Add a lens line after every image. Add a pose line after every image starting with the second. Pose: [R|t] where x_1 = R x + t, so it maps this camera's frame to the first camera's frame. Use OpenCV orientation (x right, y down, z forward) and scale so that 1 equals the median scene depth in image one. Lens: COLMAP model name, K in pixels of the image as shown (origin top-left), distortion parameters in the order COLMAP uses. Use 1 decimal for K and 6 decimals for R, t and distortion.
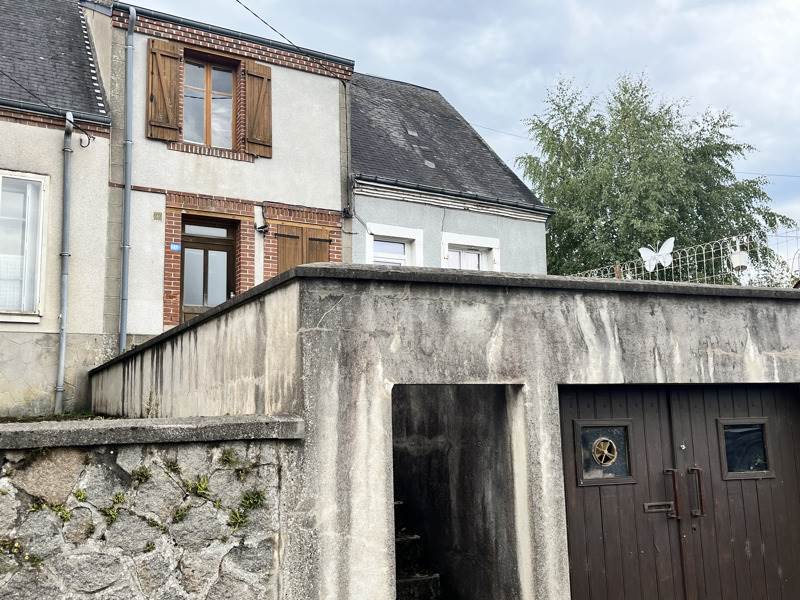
lens RADIAL K [[749.1, 0, 399.4], [0, 749.1, 299.9], [0, 0, 1]] dist [0.007239, 0.000000]
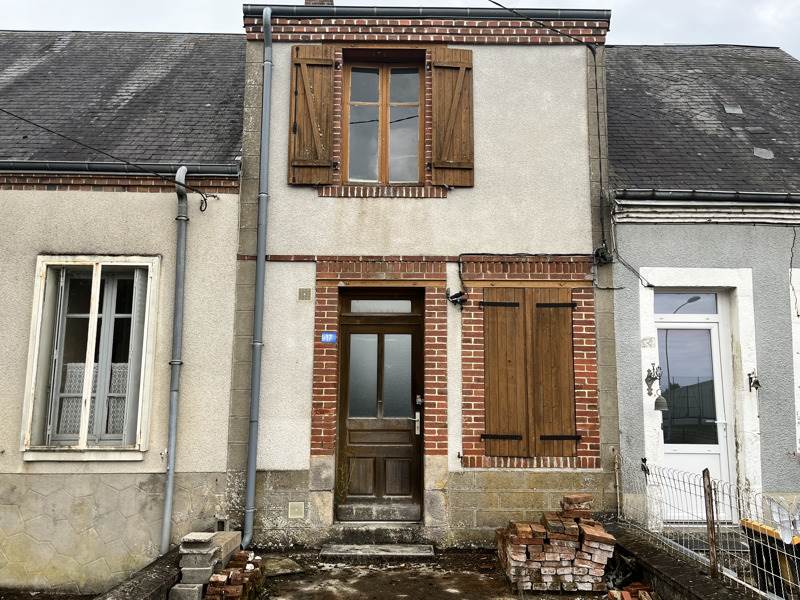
lens RADIAL K [[612.1, 0, 400.1], [0, 612.1, 302.1], [0, 0, 1]] dist [0.053262, -0.040356]
pose [[0.865512, -0.045305, -0.498835, 0.040305], [0.052192, 0.998637, -0.000143, -0.094434], [0.498161, -0.025912, 0.866697, 0.516816]]
